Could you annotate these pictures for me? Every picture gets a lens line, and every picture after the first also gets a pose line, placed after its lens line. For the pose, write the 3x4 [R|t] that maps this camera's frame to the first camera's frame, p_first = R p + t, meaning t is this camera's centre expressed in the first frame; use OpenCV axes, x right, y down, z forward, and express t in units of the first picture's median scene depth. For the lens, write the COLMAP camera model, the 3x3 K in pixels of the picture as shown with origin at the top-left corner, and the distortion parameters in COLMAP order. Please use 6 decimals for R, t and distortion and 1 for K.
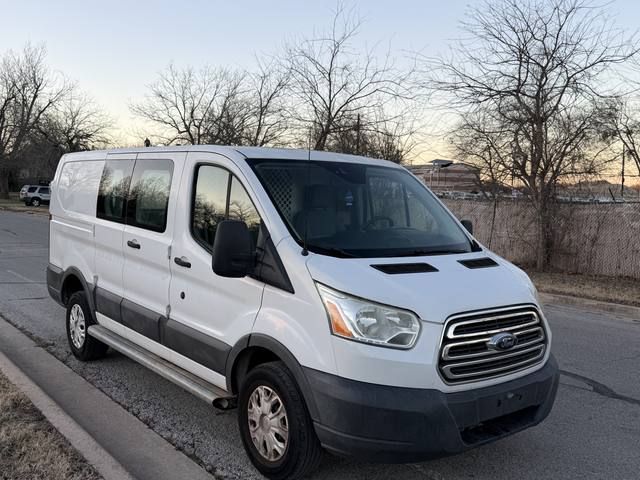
lens RADIAL K [[651.4, 0, 329.8], [0, 651.4, 240.3], [0, 0, 1]] dist [0.112716, -0.203156]
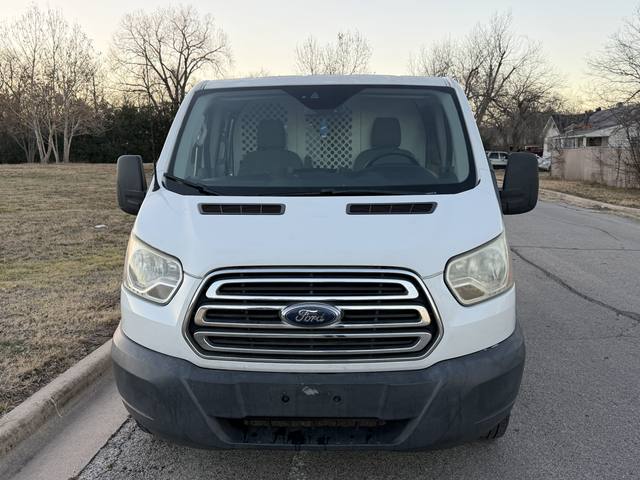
lens RADIAL K [[651.4, 0, 329.8], [0, 651.4, 240.3], [0, 0, 1]] dist [0.112716, -0.203156]
pose [[0.734346, 0.051725, -0.676802, 0.760113], [-0.017558, 0.998206, 0.057238, 0.035037], [0.678549, -0.030149, 0.733936, 0.512217]]
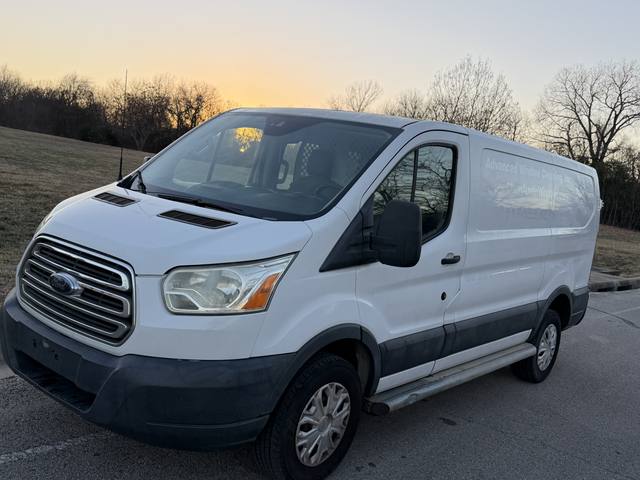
lens RADIAL K [[651.4, 0, 329.8], [0, 651.4, 240.3], [0, 0, 1]] dist [0.112716, -0.203156]
pose [[0.187416, 0.097675, -0.977412, 1.169296], [-0.213142, 0.975380, 0.056603, -0.020675], [0.958877, 0.197719, 0.203620, 1.161465]]
